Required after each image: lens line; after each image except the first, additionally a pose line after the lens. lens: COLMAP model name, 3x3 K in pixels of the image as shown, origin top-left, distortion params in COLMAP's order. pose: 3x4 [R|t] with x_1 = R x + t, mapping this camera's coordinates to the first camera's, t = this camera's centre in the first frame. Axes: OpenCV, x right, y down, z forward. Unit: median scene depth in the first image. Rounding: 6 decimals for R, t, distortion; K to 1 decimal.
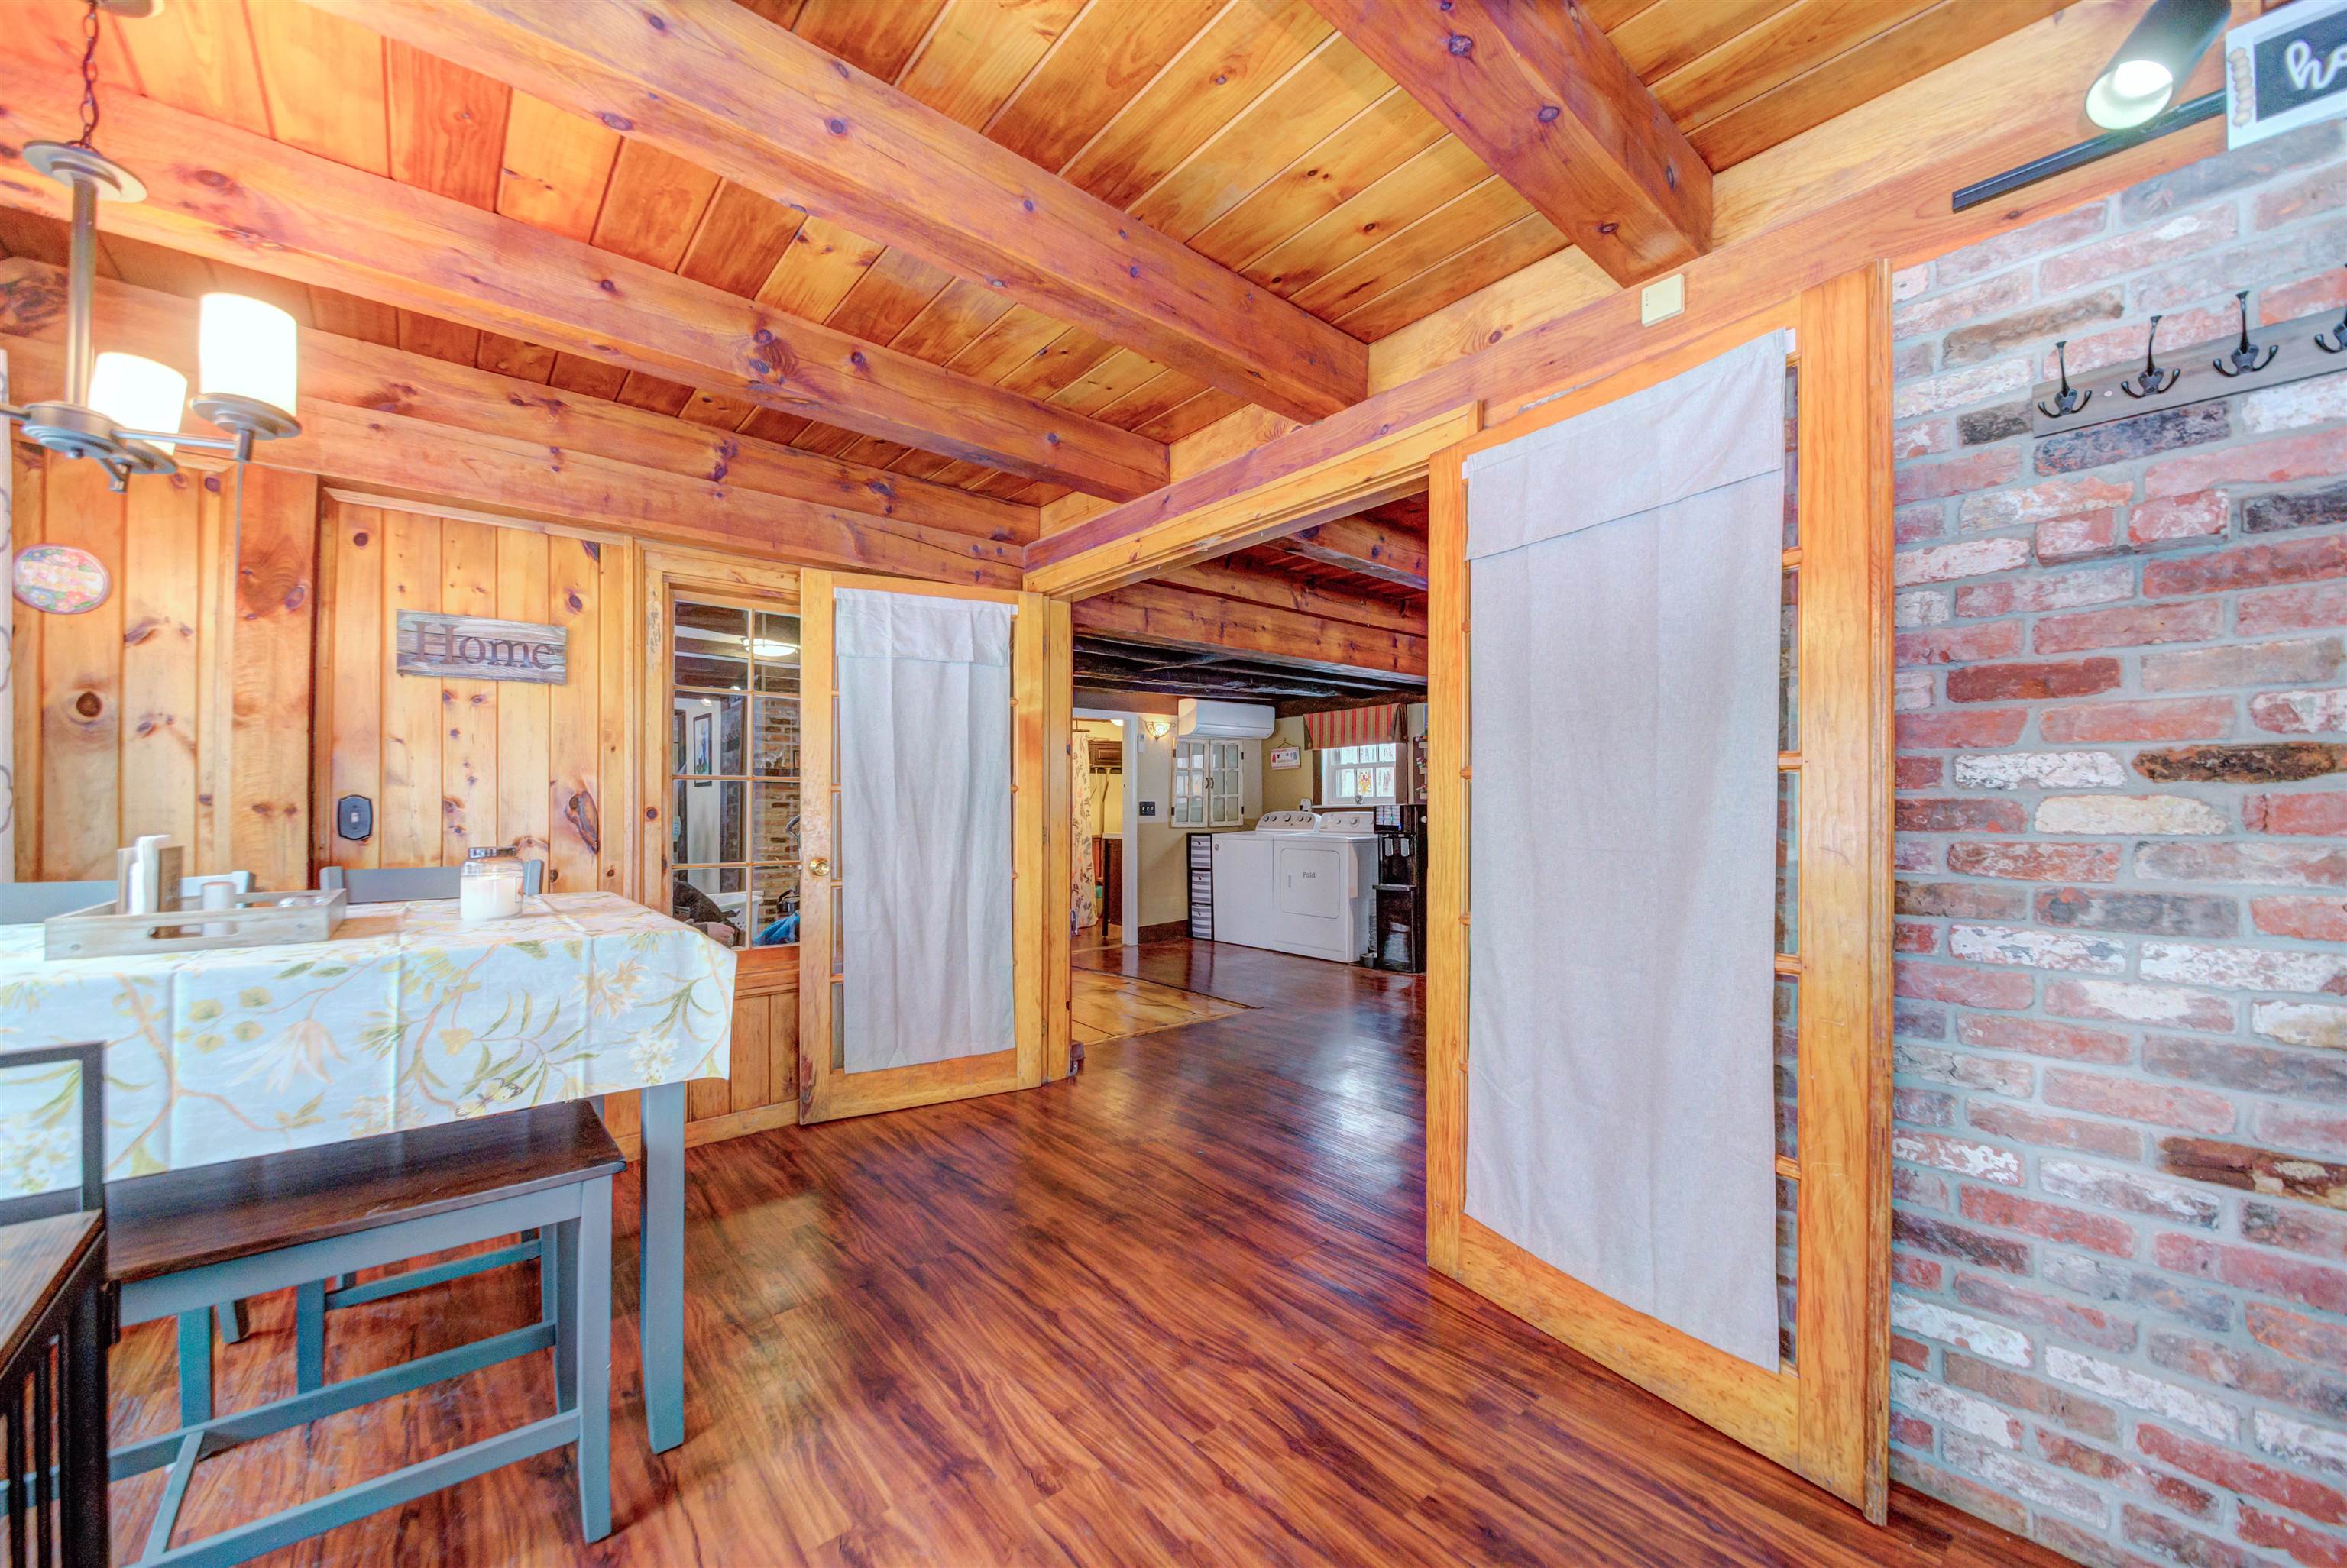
lens RADIAL K [[904.3, 0, 1171.4], [0, 904.3, 804.0], [0, 0, 1]] dist [0.001210, -0.005137]
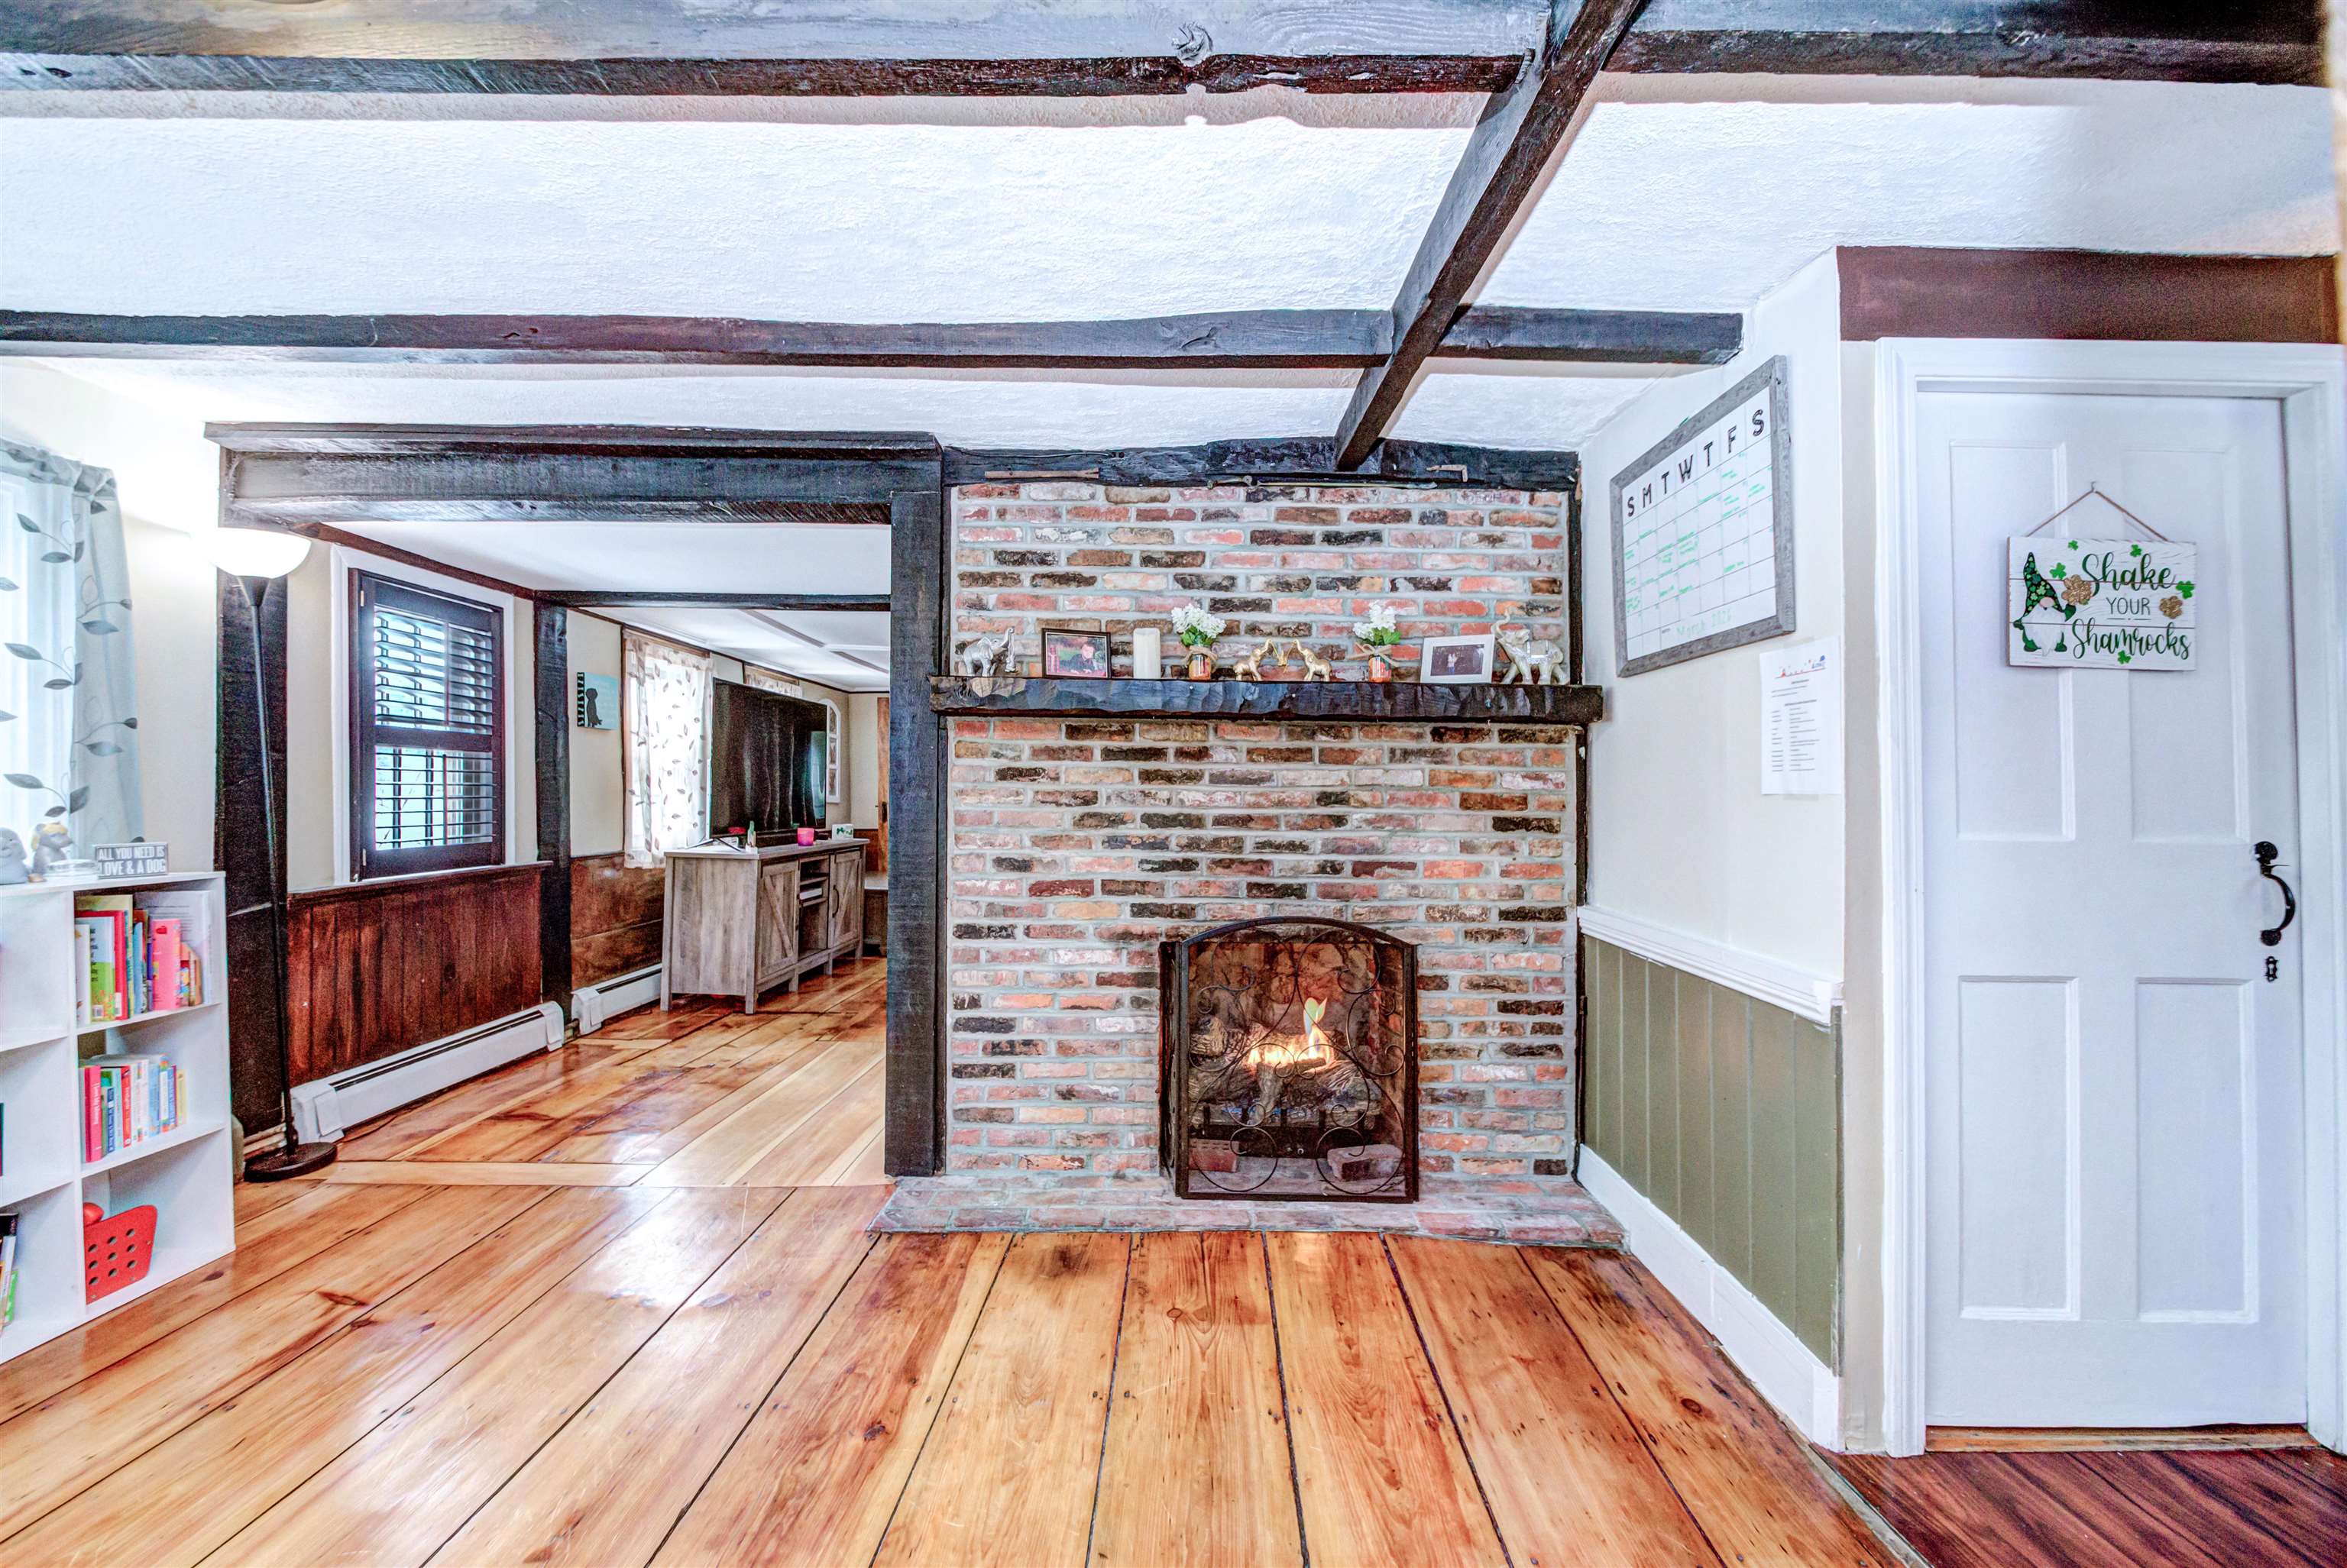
lens RADIAL K [[924.2, 0, 1164.8], [0, 924.2, 777.2], [0, 0, 1]] dist [0.000274, 0.000081]
pose [[0.756931, -0.008605, -0.653438, -0.187400], [0.004223, 0.999957, -0.008275, 0.009054], [0.653481, 0.003504, 0.756935, 1.090735]]
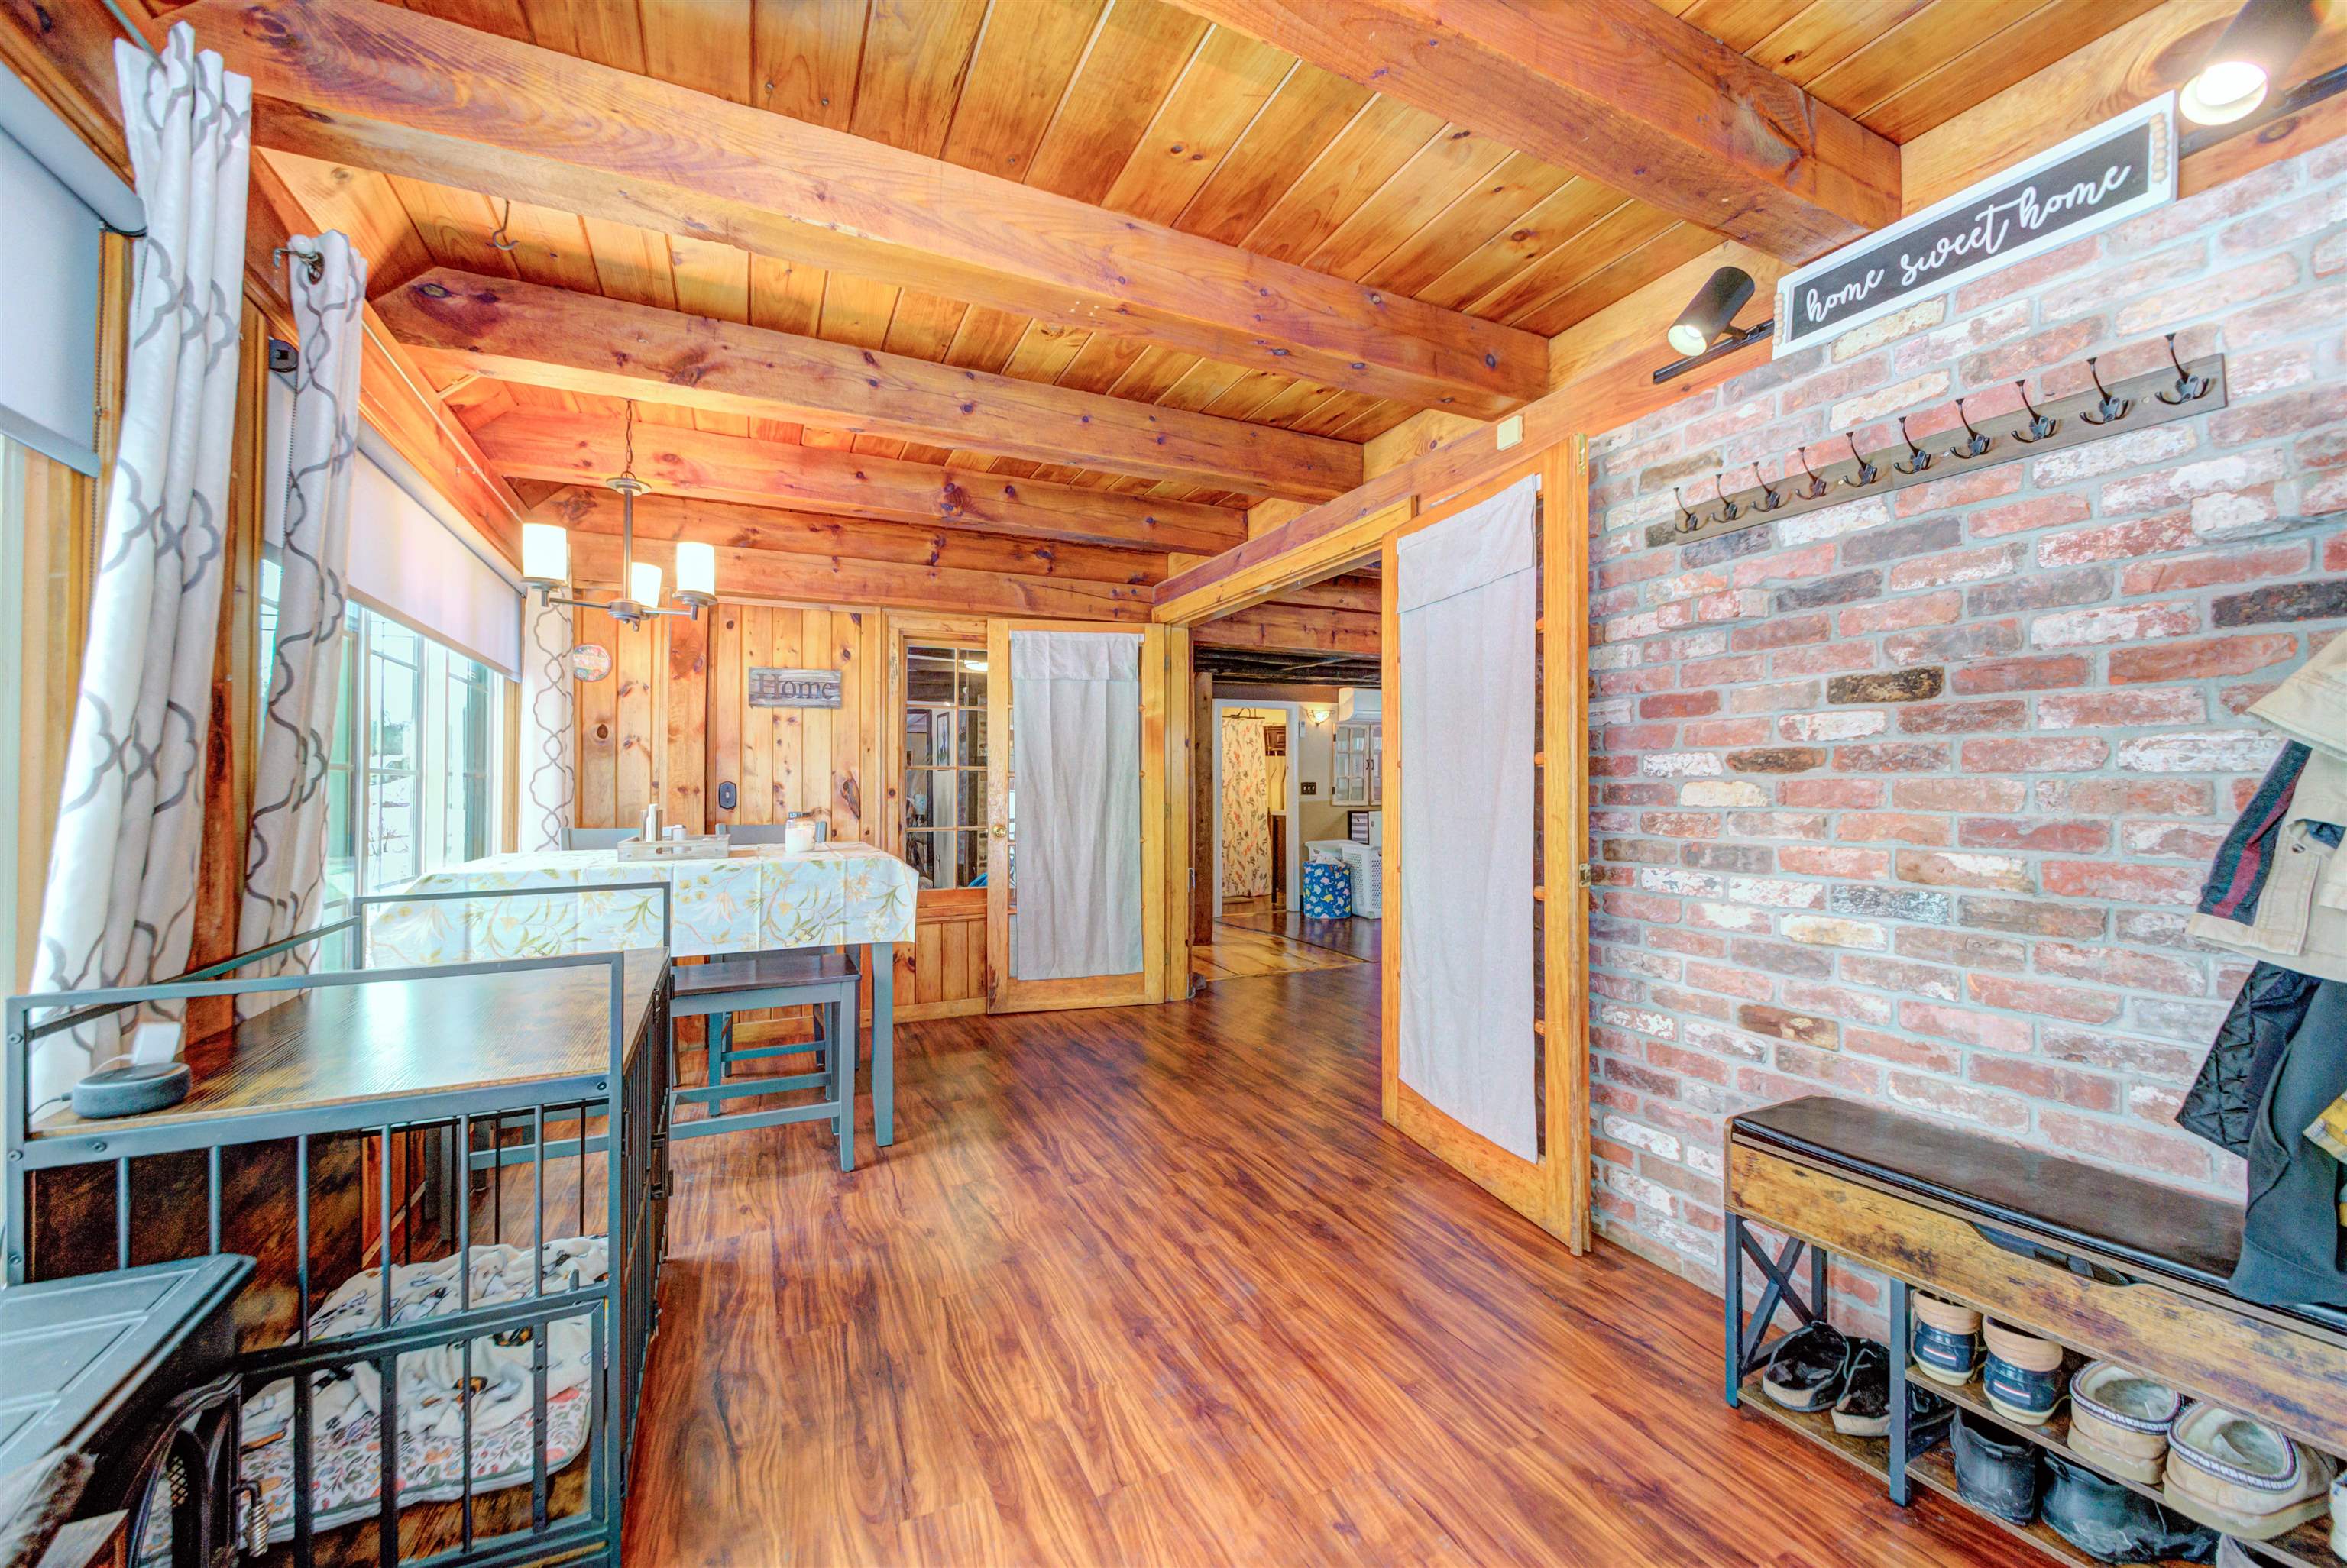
lens RADIAL K [[924.2, 0, 1164.8], [0, 924.2, 777.2], [0, 0, 1]] dist [0.000274, 0.000081]
pose [[0.965155, -0.004075, -0.261647, 0.368776], [0.002425, 0.999975, -0.006629, -0.005593], [0.261668, 0.005764, 0.965141, -0.504382]]
